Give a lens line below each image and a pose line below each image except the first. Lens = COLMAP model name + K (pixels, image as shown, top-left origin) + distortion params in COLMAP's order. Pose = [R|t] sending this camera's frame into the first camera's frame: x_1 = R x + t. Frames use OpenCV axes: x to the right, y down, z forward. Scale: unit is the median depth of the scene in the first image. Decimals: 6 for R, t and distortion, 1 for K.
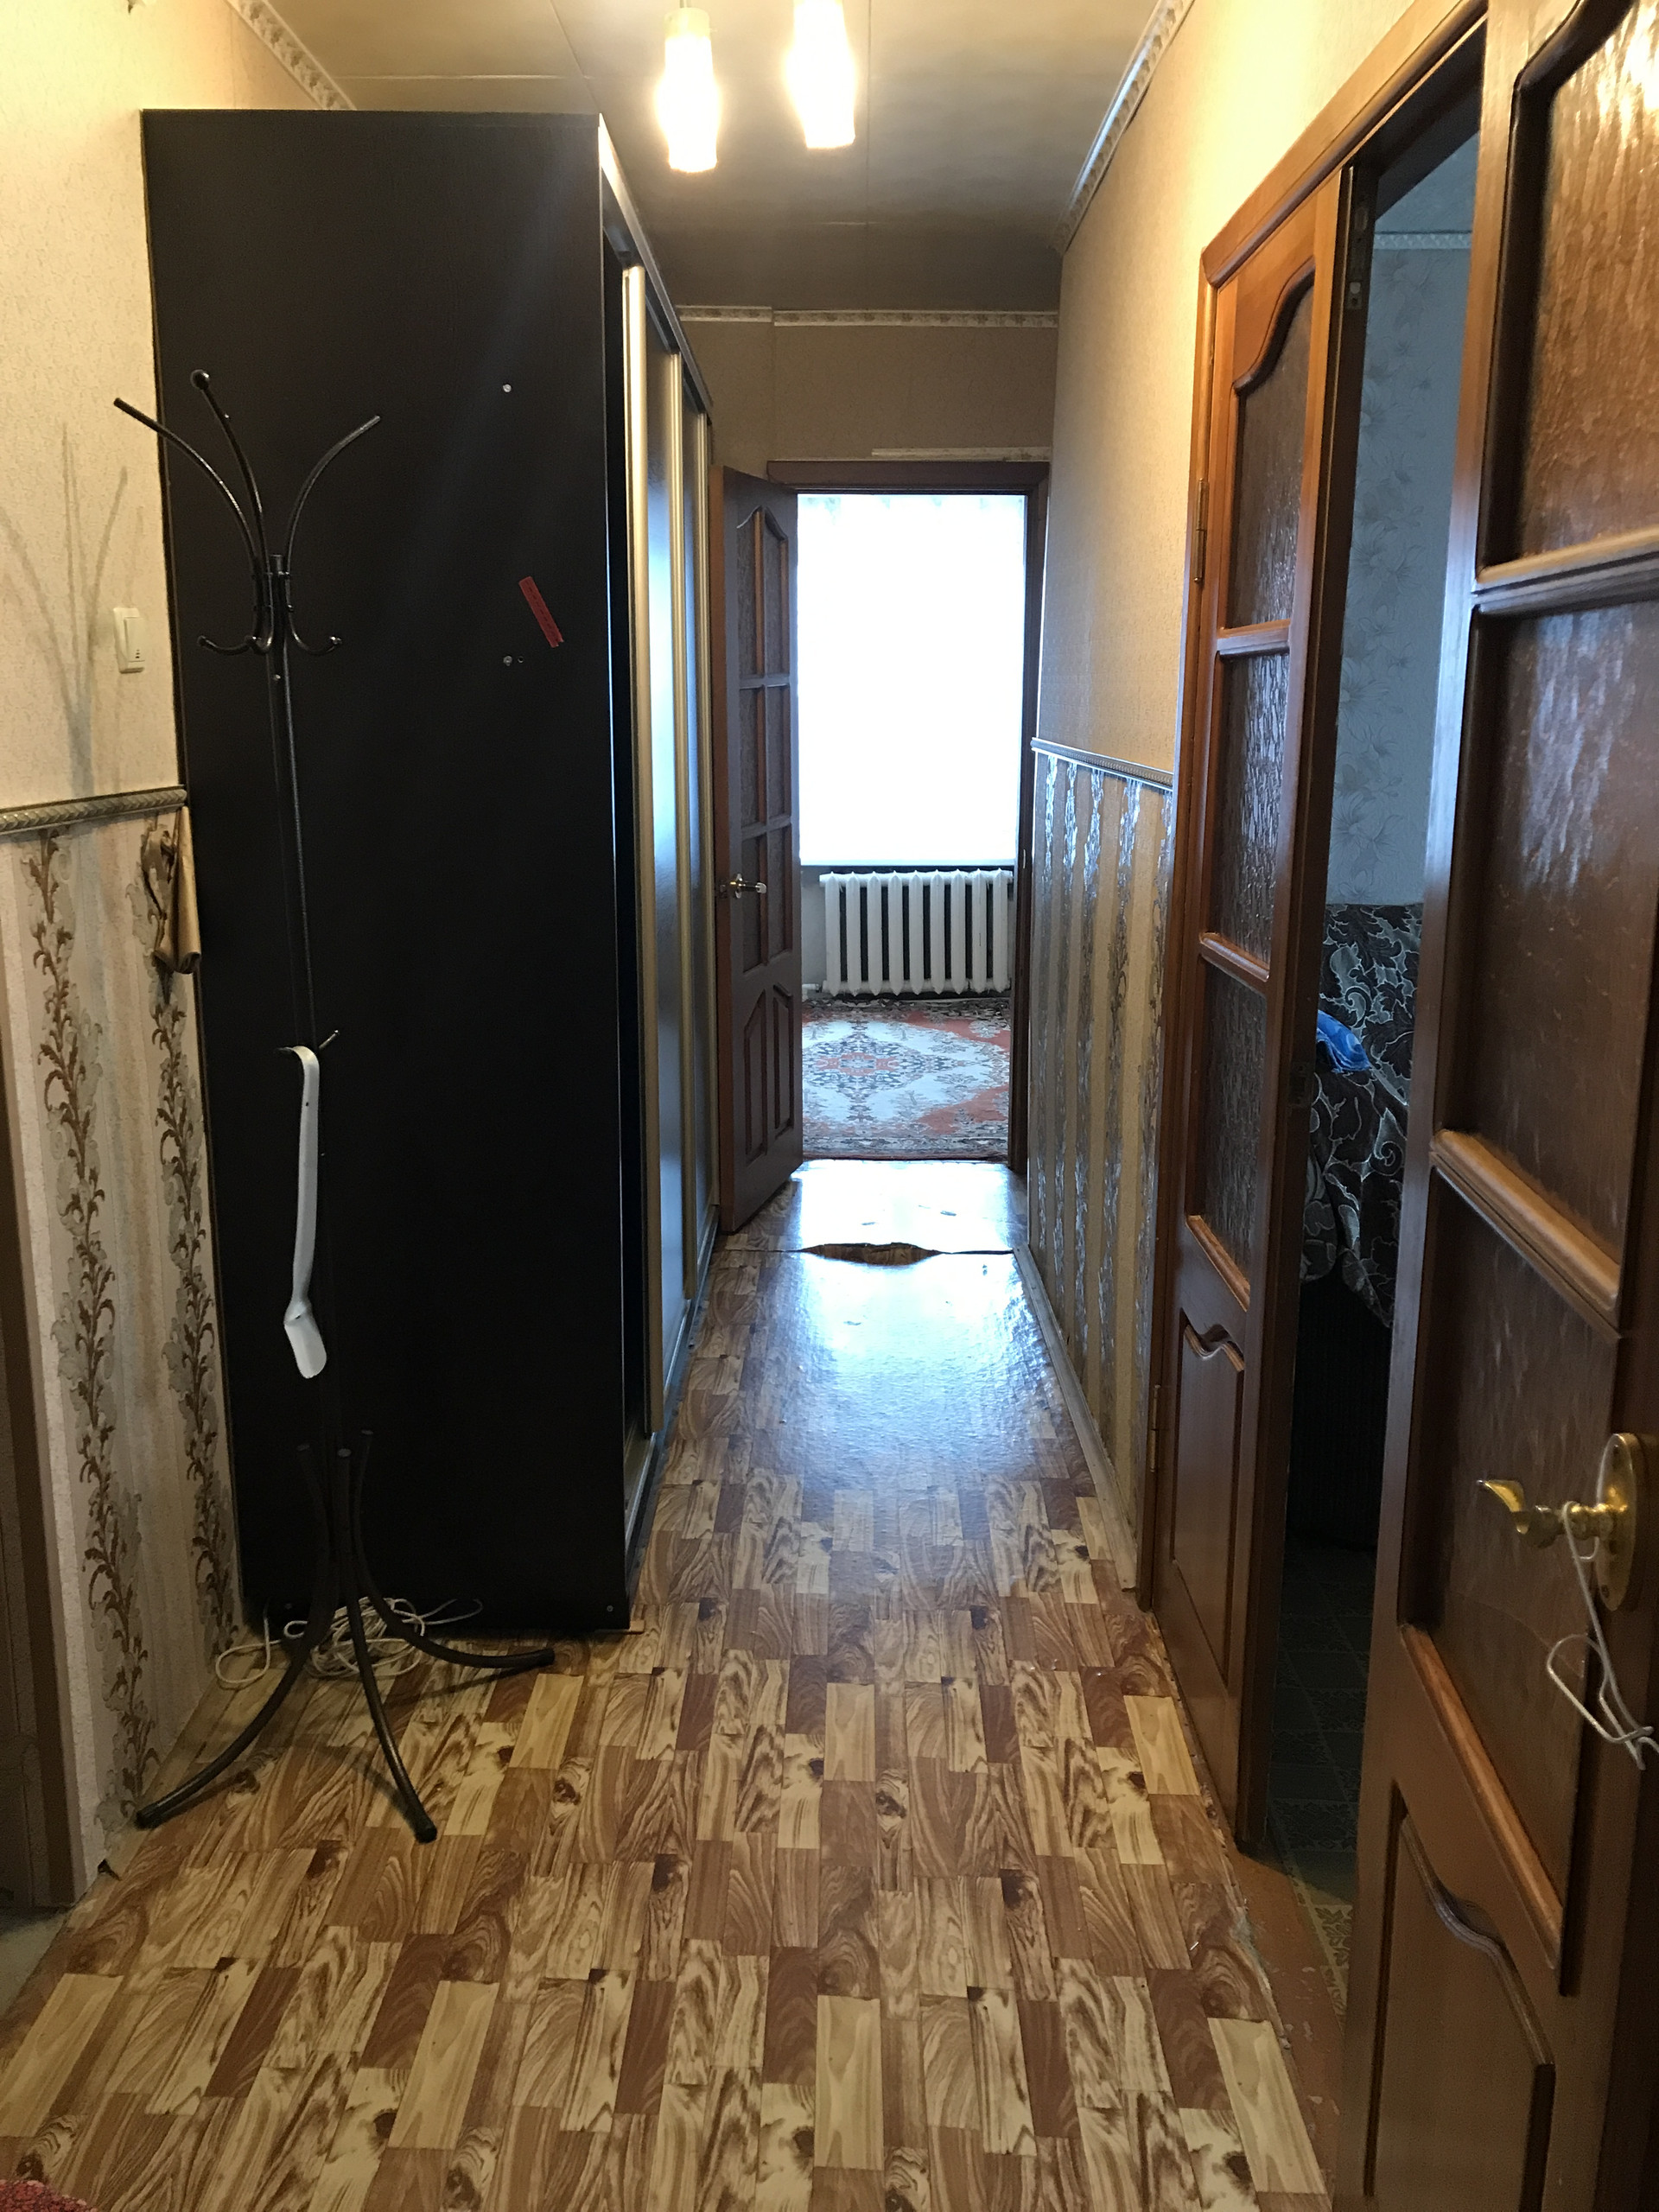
lens RADIAL K [[1796.1, 0, 828.0], [0, 1796.1, 1104.4], [0, 0, 1]] dist [0.015143, -0.016408]
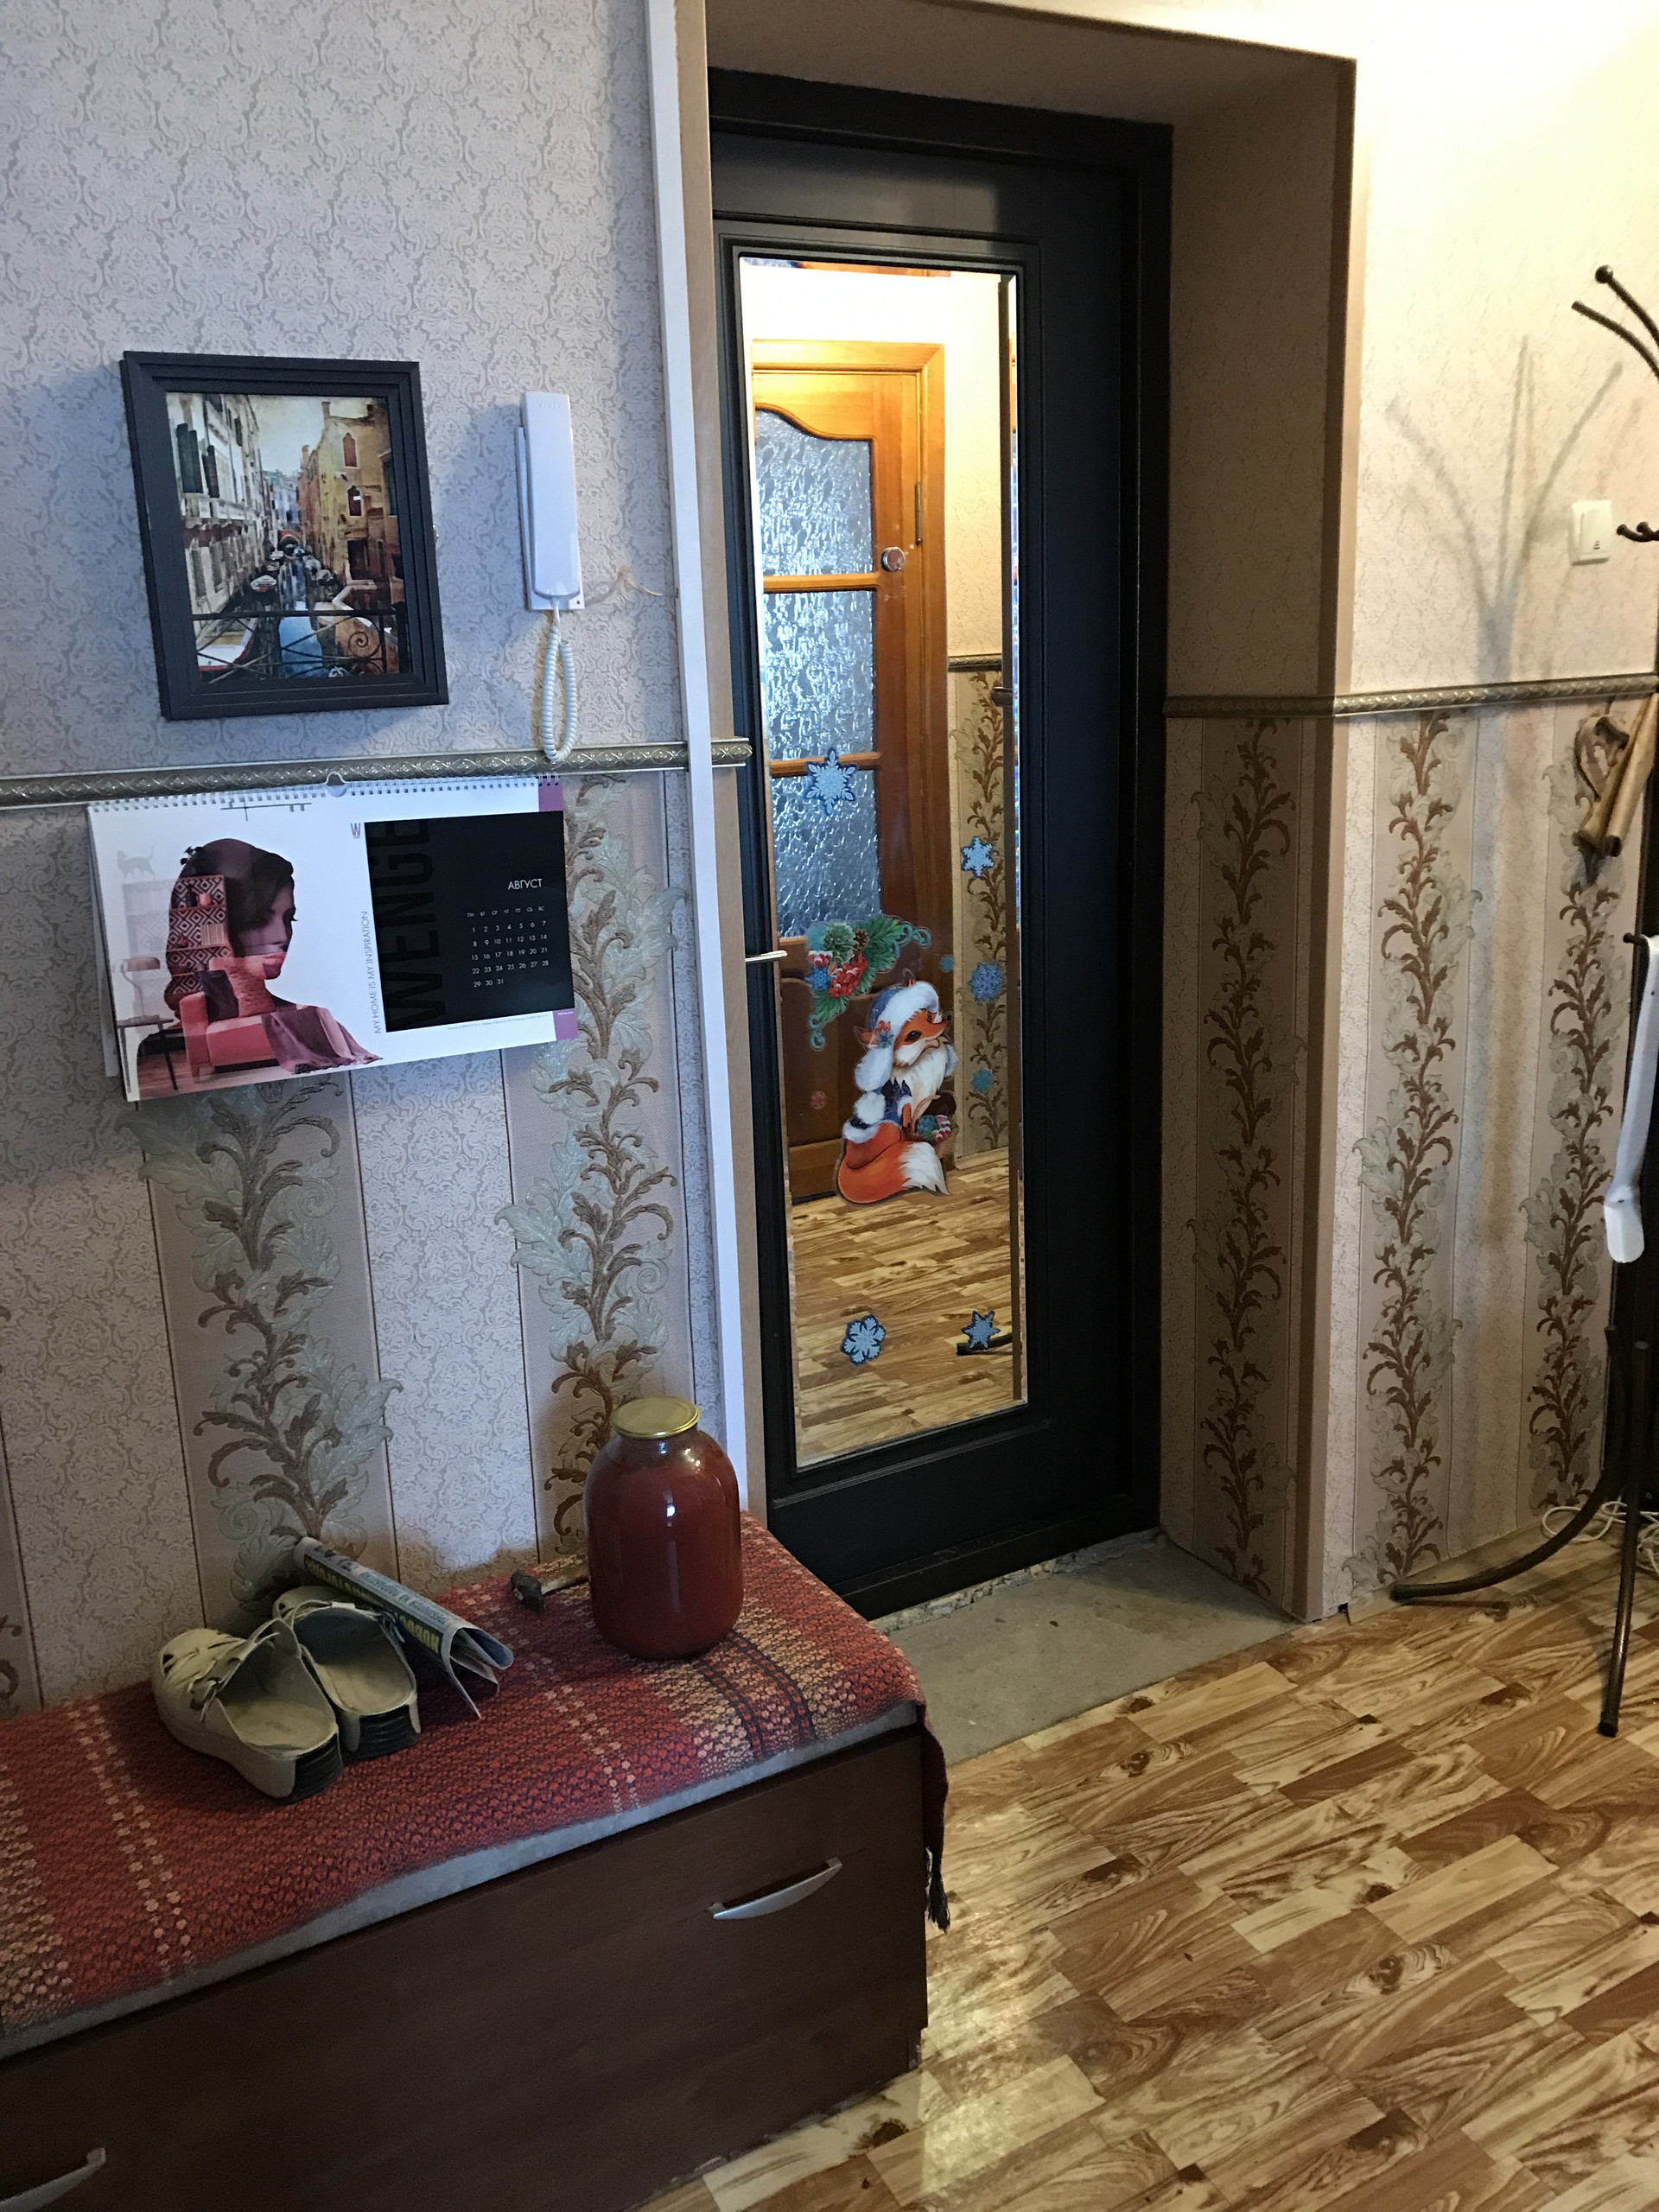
lens RADIAL K [[1796.1, 0, 823.4], [0, 1796.1, 1113.8], [0, 0, 1]] dist [0.015143, -0.016408]
pose [[0.503552, 0.210440, -0.837944, 0.366332], [-0.153273, 0.976257, 0.153068, -0.019743], [0.850261, 0.051357, 0.523851, 0.089915]]
